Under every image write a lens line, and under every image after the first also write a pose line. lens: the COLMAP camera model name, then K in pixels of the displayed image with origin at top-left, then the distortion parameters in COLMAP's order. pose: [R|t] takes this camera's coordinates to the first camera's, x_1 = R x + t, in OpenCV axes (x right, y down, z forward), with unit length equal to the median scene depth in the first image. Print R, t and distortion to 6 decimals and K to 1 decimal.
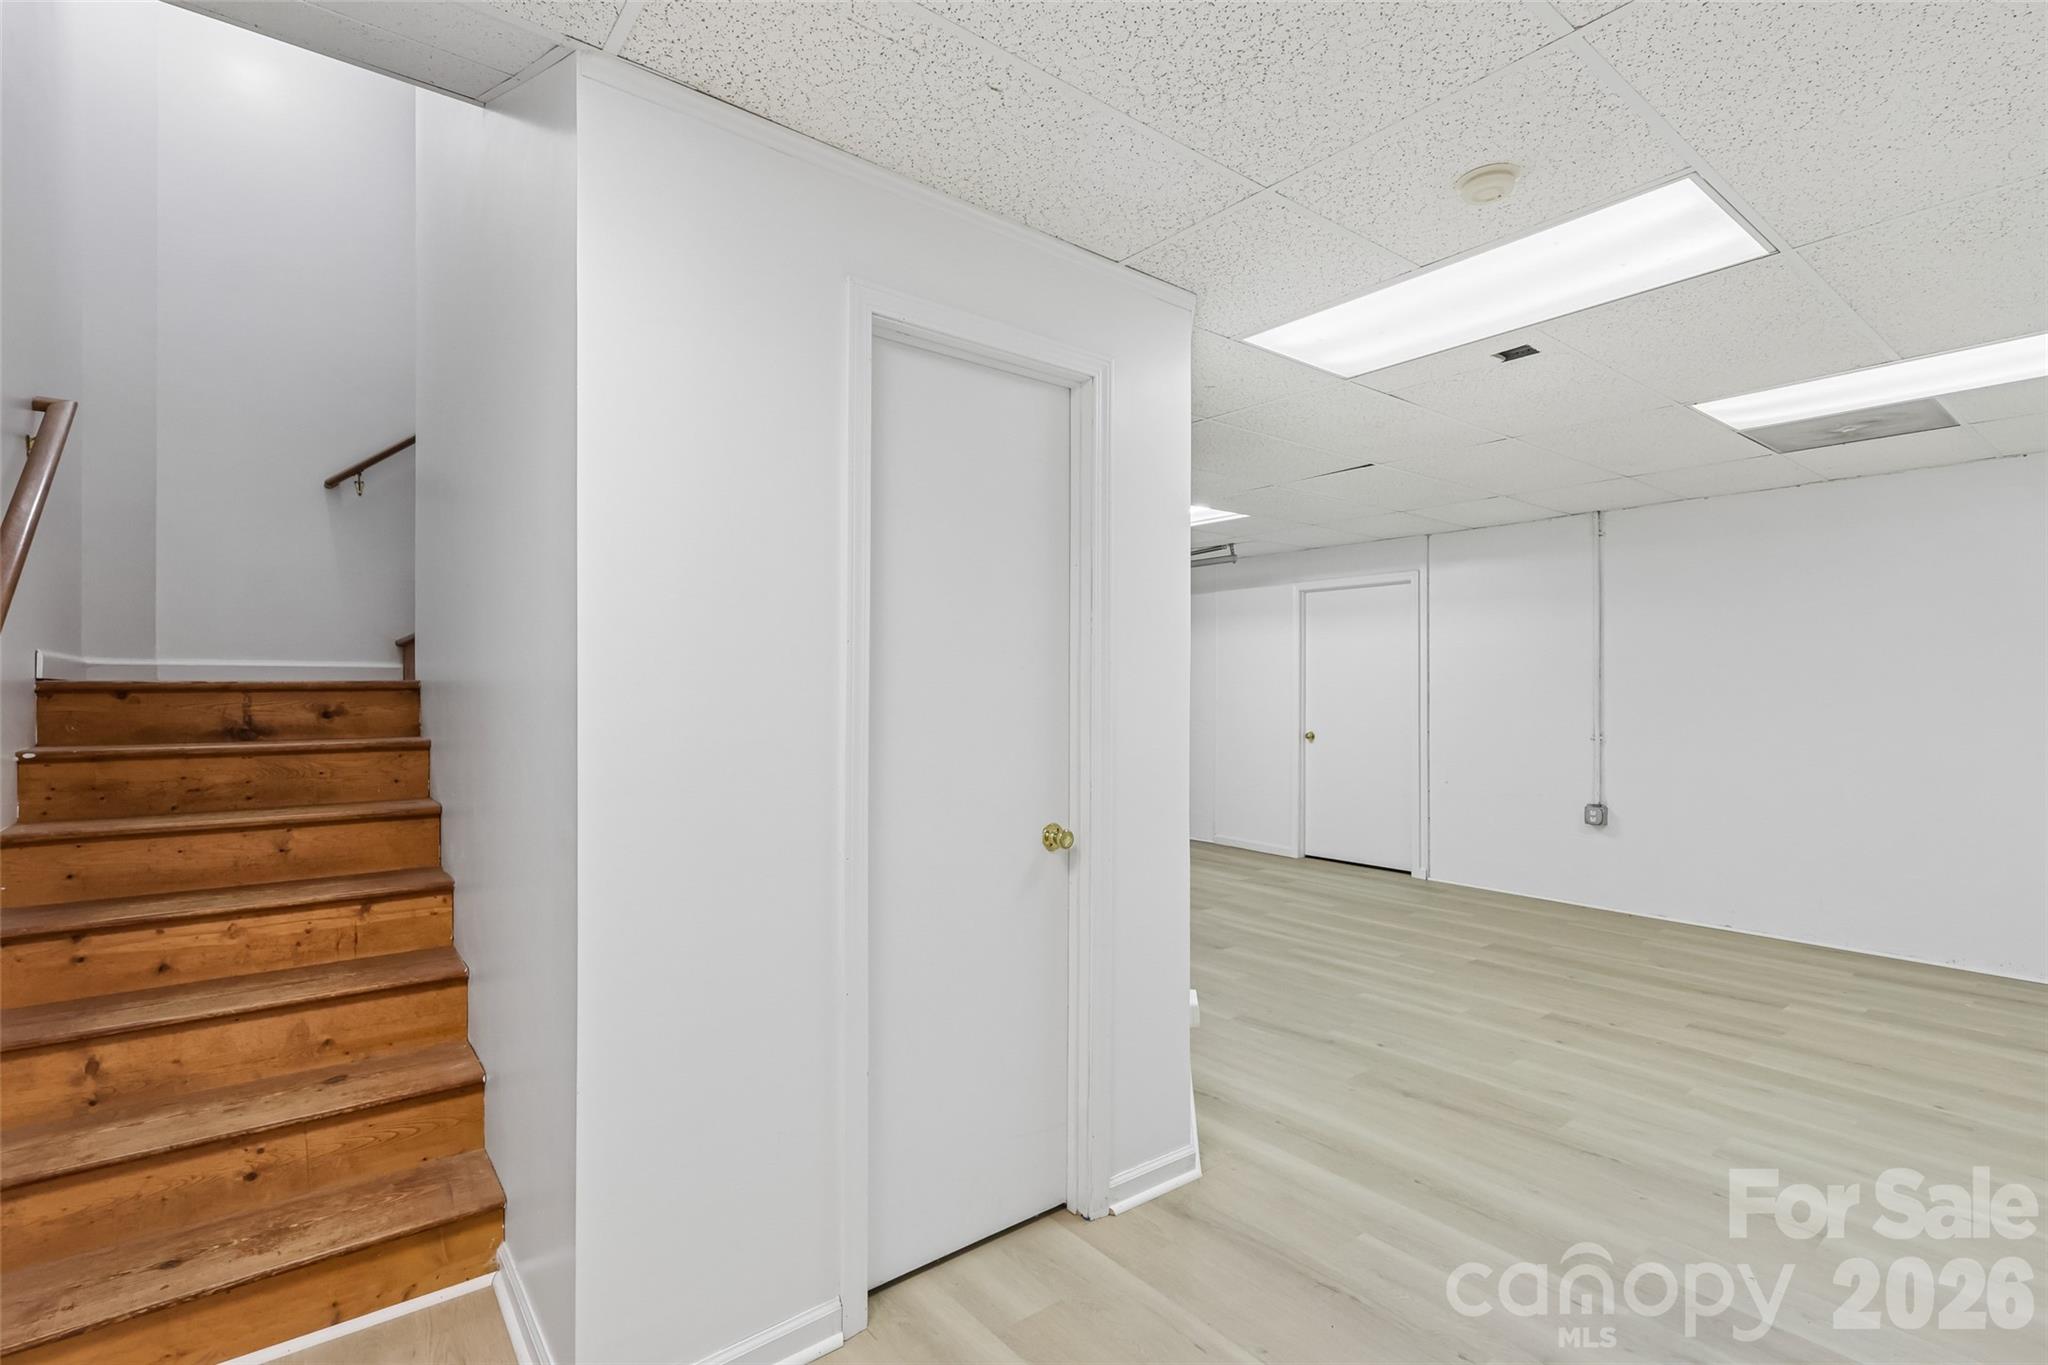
lens RADIAL K [[936.6, 0, 1026.1], [0, 936.6, 694.0], [0, 0, 1]] dist [-0.000391, 0.000069]
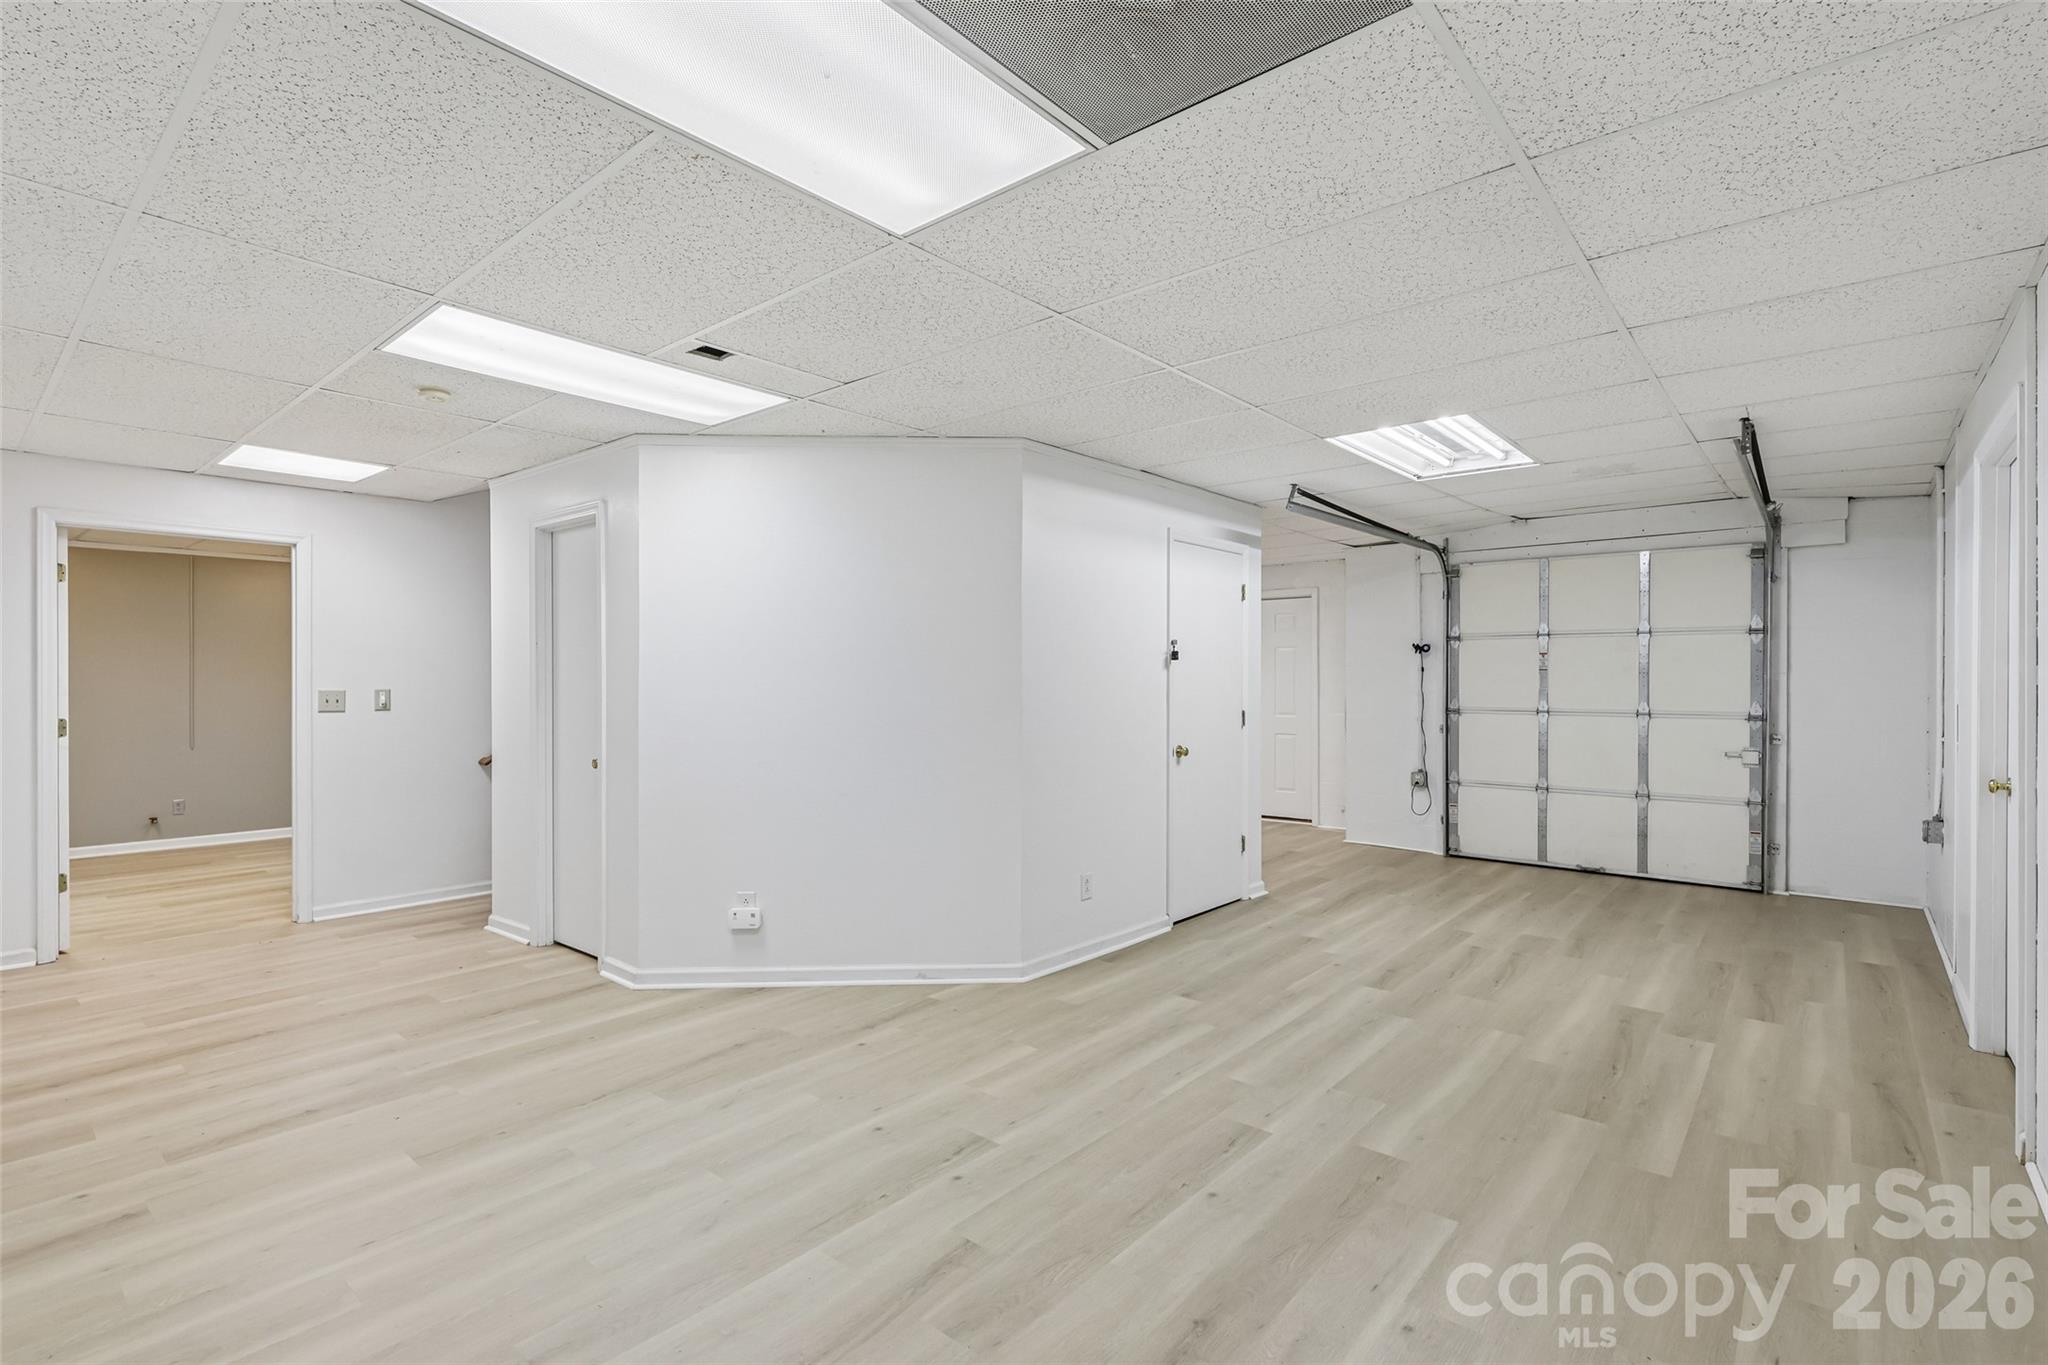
lens RADIAL K [[955.9, 0, 1022.1], [0, 955.9, 690.2], [0, 0, 1]] dist [0.000654, -0.000271]
pose [[0.197779, 0.006892, -0.980222, 1.328281], [0.000052, 0.999975, 0.007041, -0.002293], [0.980247, -0.001444, 0.197774, 0.926418]]
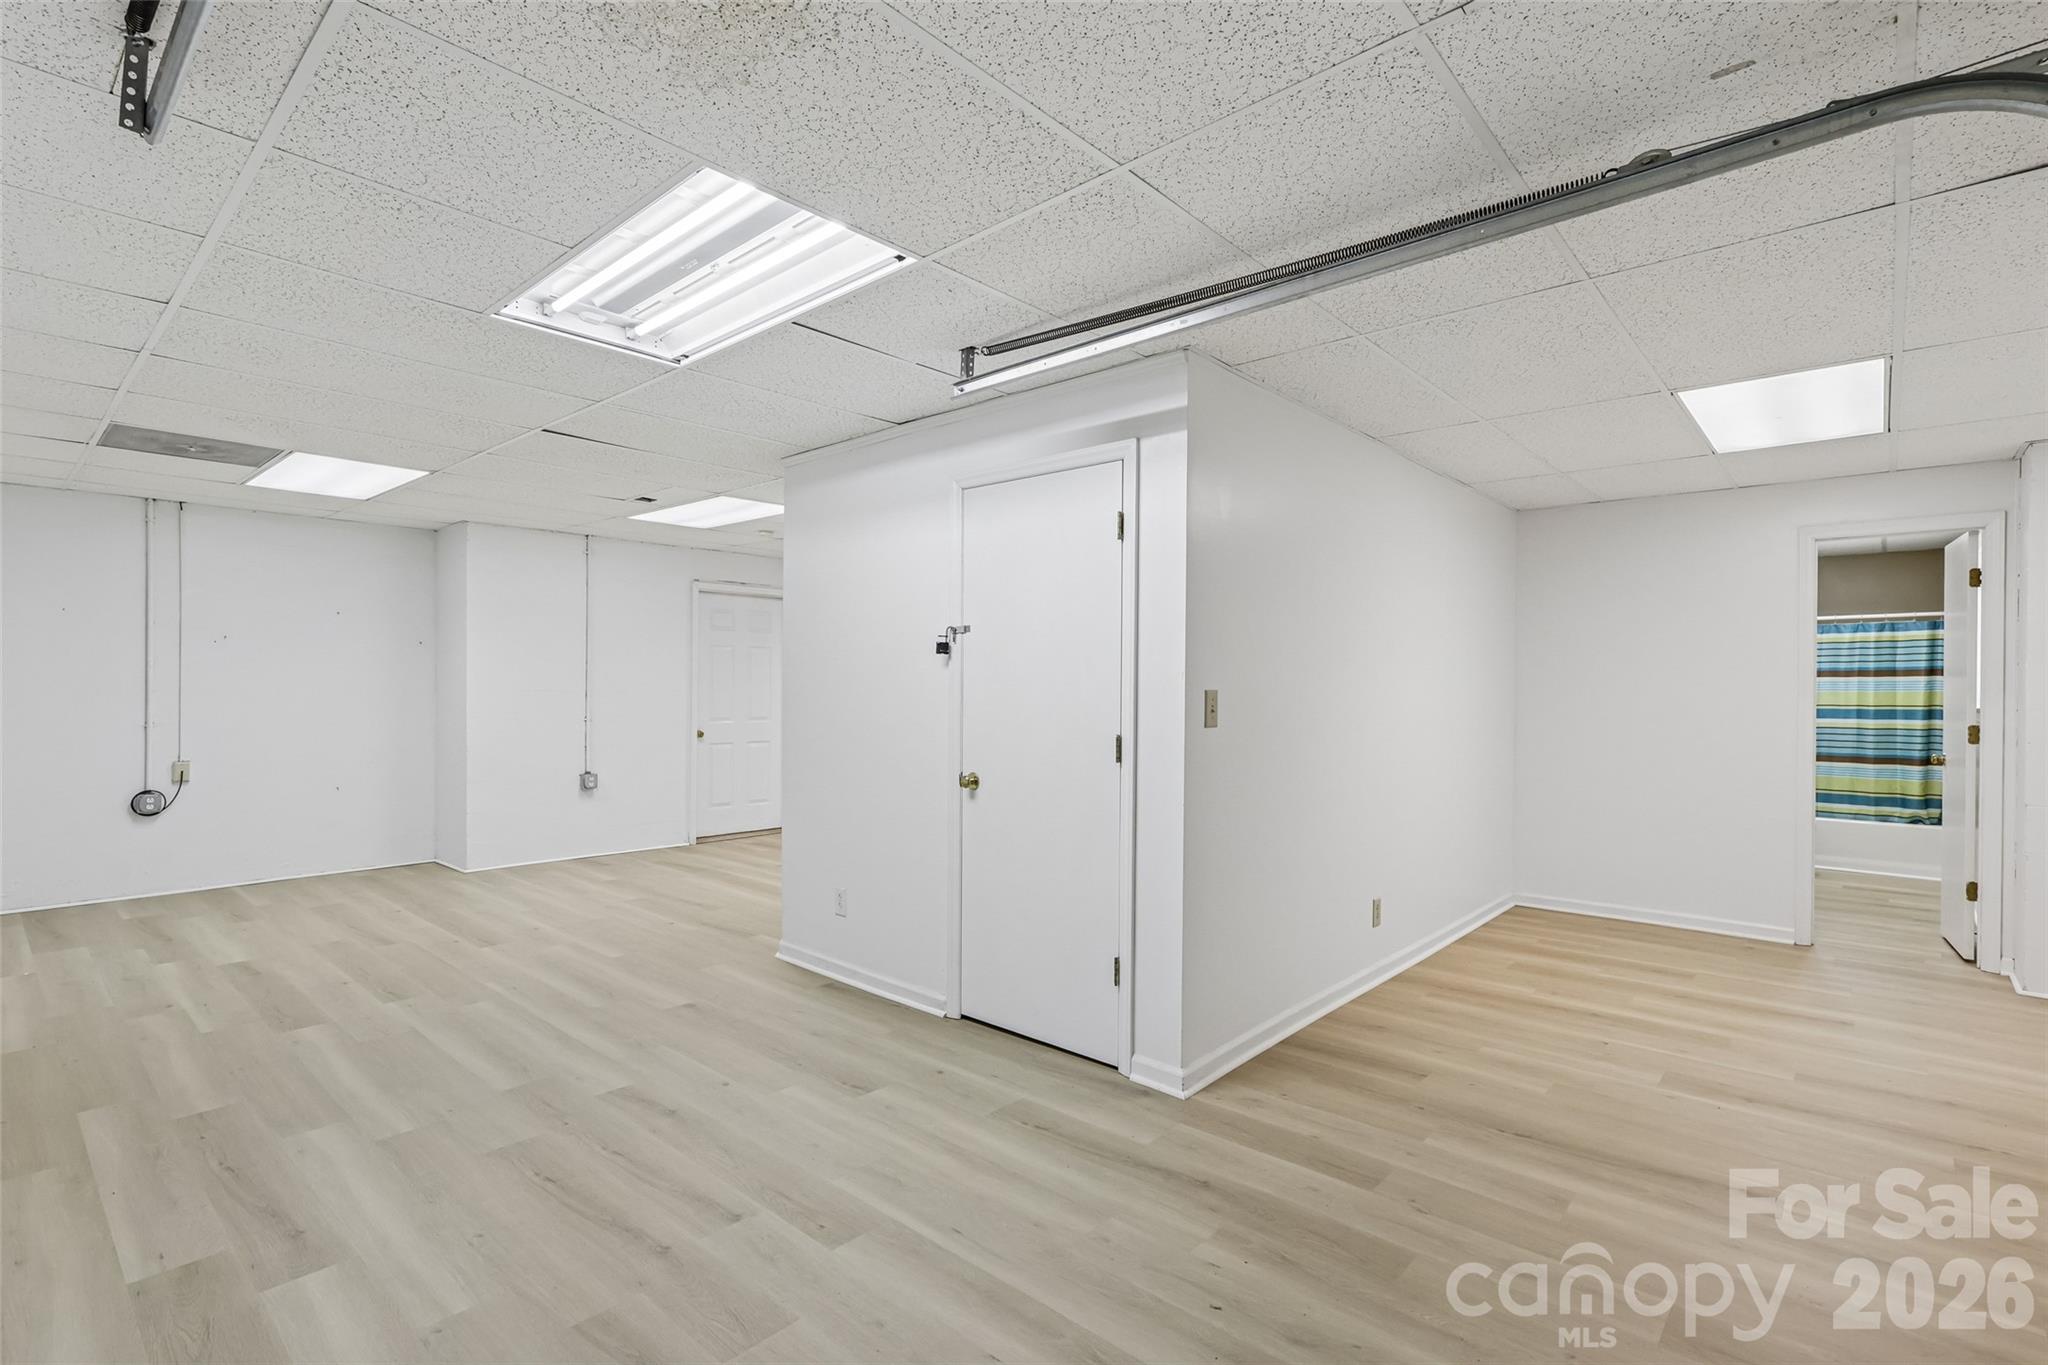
lens RADIAL K [[955.9, 0, 1022.1], [0, 955.9, 690.2], [0, 0, 1]] dist [0.000654, -0.000271]
pose [[-0.984731, -0.007898, -0.173905, 0.096118], [-0.008769, 0.999953, 0.004240, -0.002136], [0.173864, 0.005701, -0.984753, 2.459670]]
